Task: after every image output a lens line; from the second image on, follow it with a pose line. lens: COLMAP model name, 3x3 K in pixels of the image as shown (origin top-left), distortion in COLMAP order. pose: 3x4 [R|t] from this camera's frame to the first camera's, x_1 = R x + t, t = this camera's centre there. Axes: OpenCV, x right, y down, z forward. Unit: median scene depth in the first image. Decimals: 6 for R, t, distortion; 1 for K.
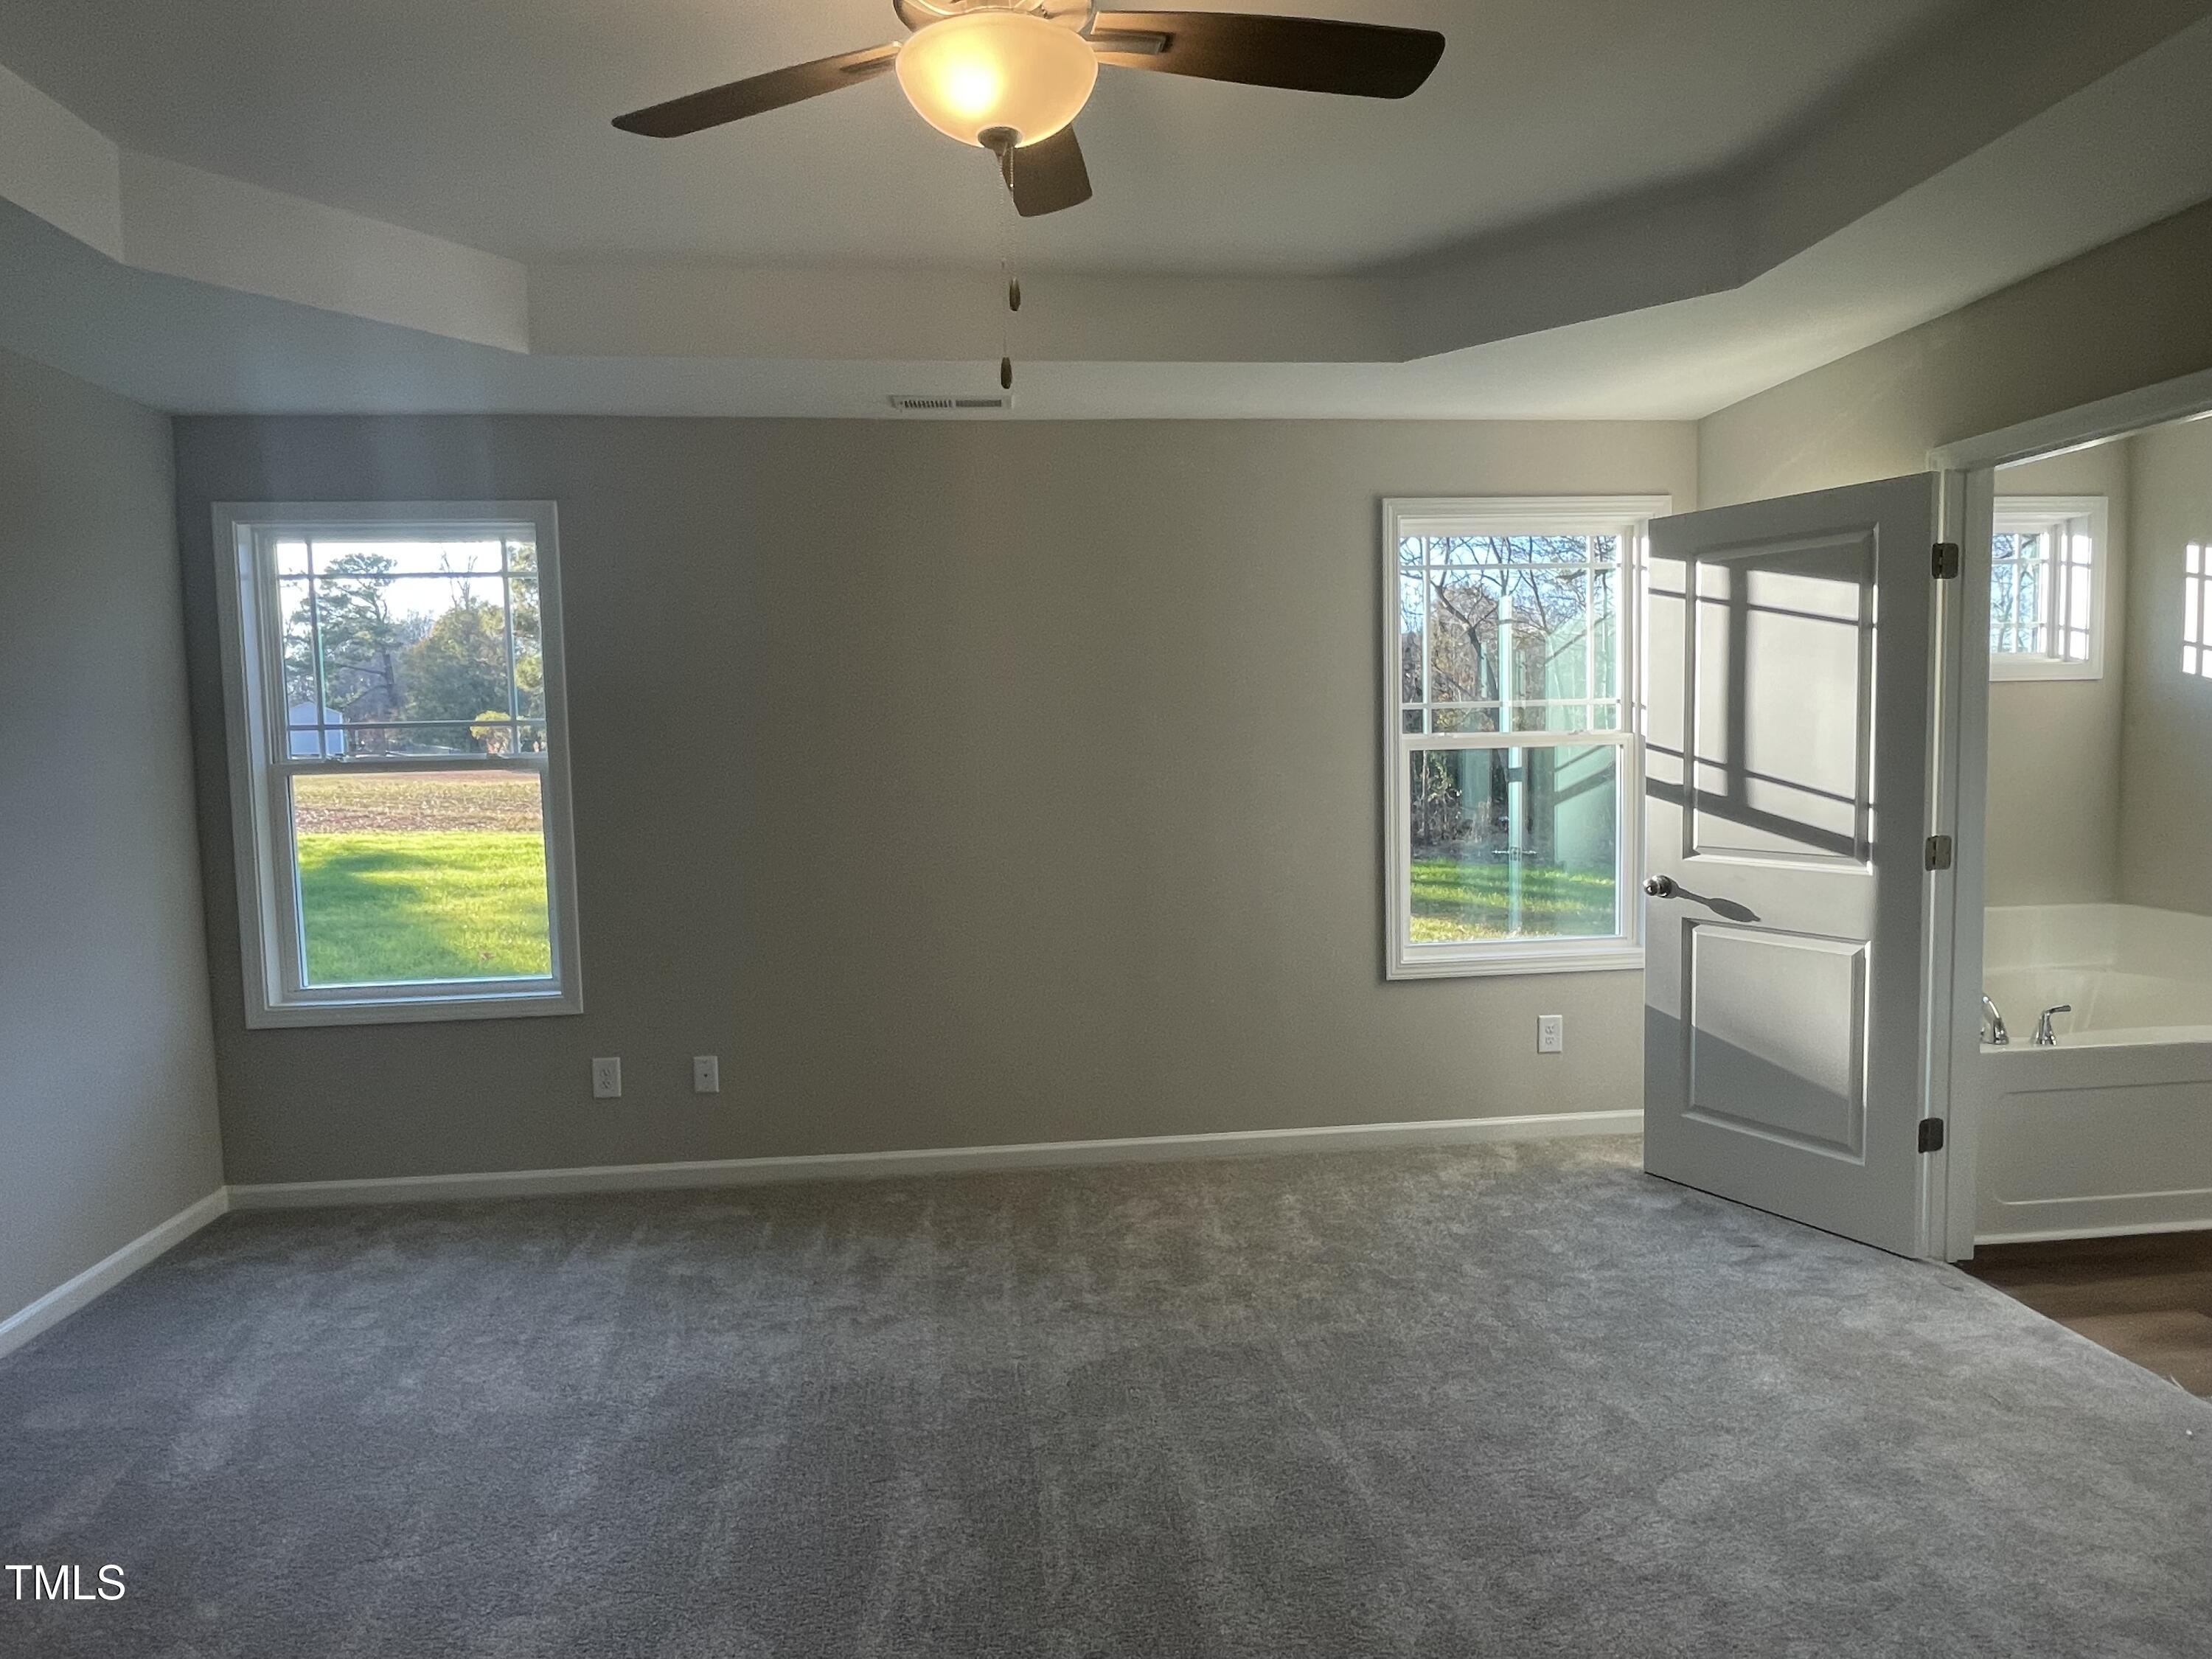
lens RADIAL K [[1258.6, 0, 1106.0], [0, 1258.6, 829.5], [0, 0, 1]] dist [0.001535, -0.002047]
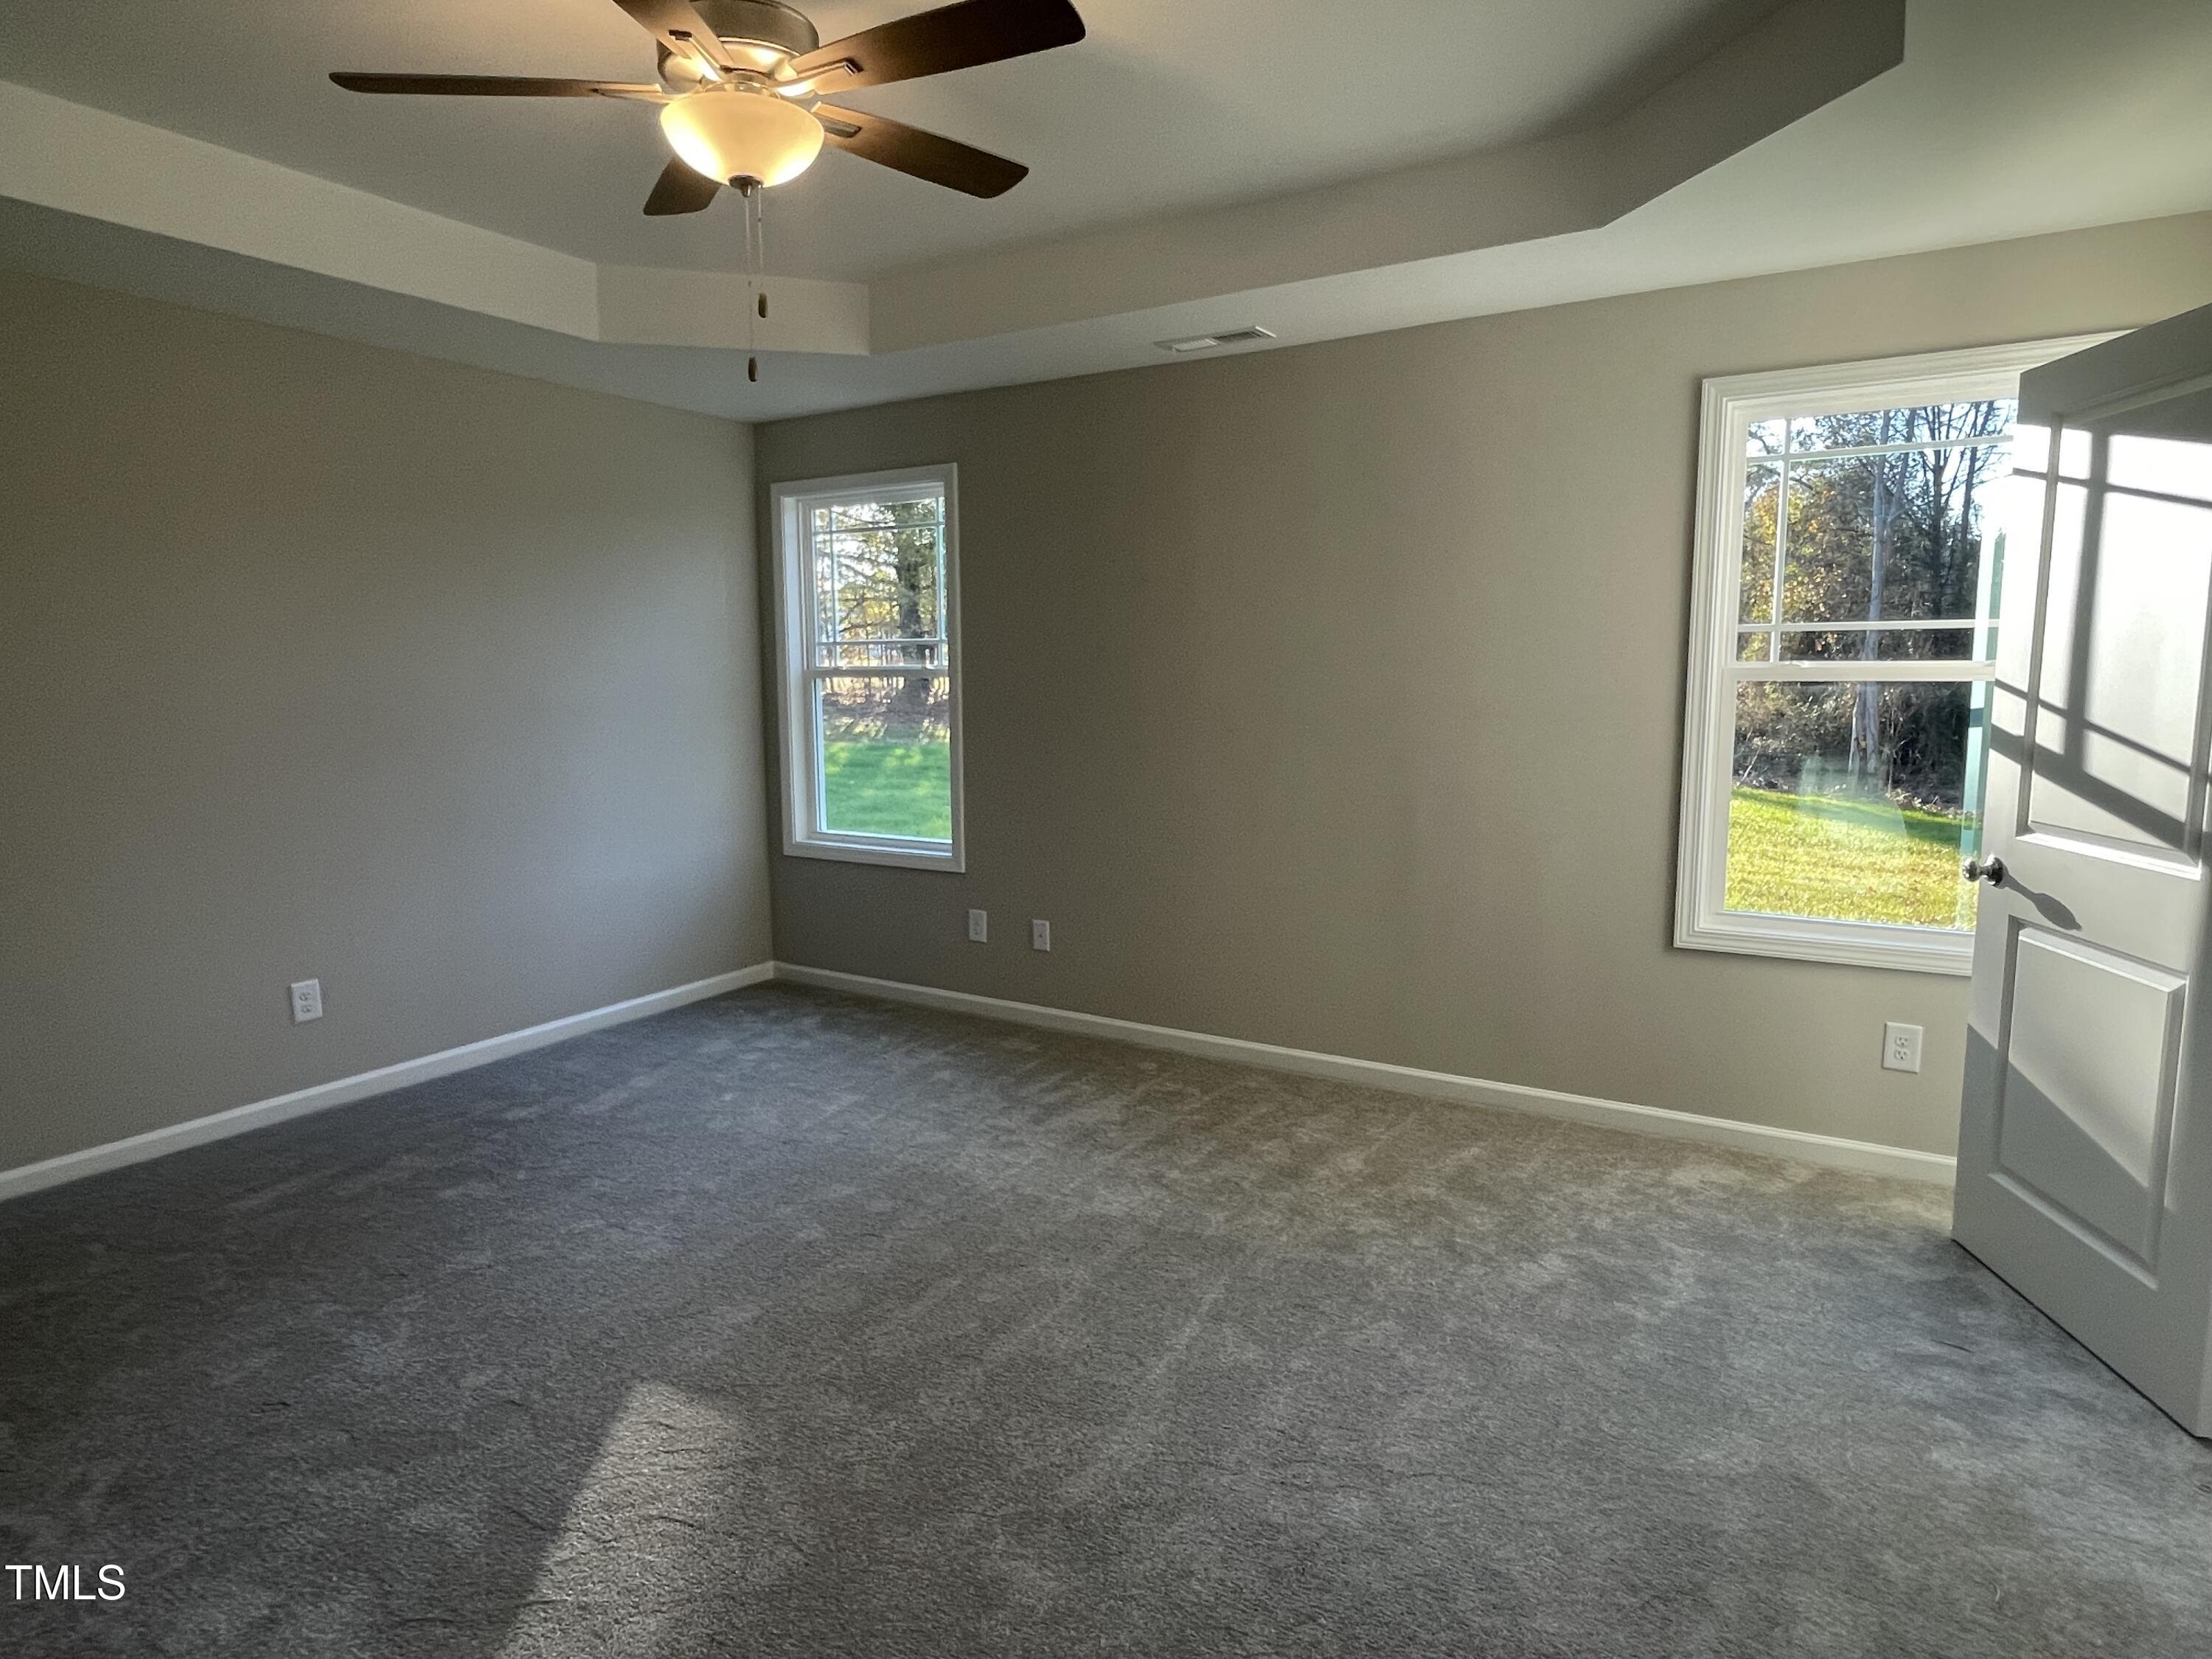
lens RADIAL K [[1258.6, 0, 1106.0], [0, 1258.6, 829.5], [0, 0, 1]] dist [0.001535, -0.002047]
pose [[0.793641, 0.096951, -0.600611, 0.486164], [-0.058462, 0.994806, 0.083330, -0.011601], [0.605570, -0.031021, 0.795187, 0.087776]]
